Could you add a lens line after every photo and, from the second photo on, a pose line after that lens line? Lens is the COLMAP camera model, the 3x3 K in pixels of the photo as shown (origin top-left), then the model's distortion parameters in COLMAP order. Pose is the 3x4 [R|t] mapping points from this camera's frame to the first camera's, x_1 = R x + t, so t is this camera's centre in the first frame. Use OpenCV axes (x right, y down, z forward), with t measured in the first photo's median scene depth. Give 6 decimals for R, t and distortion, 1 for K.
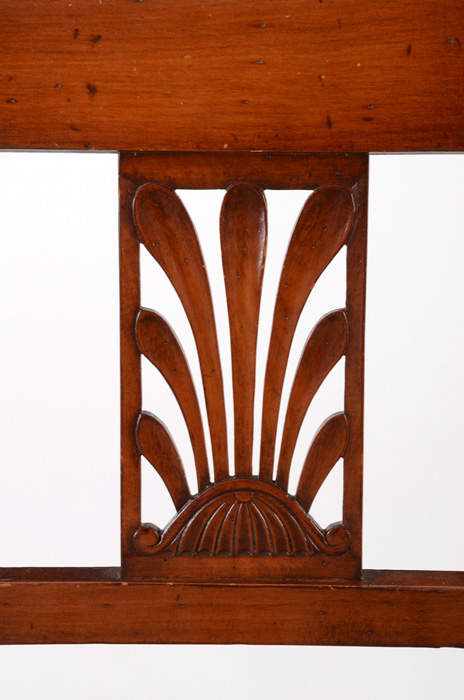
lens RADIAL K [[3168.9, 0, 233.4], [0, 3168.9, 366.9], [0, 0, 1]] dist [1.473436, 0.000000]
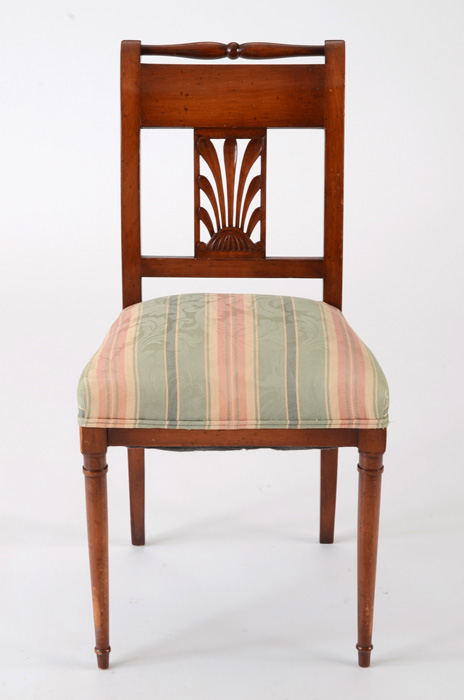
lens RADIAL K [[1928.3, 0, 231.0], [0, 1928.3, 352.9], [0, 0, 1]] dist [0.596936, 0.000000]
pose [[0.999996, -0.002802, -0.000143, 0.003636], [0.002789, 0.998307, -0.058090, 0.289106], [0.000305, 0.058089, 0.998311, -1.043626]]
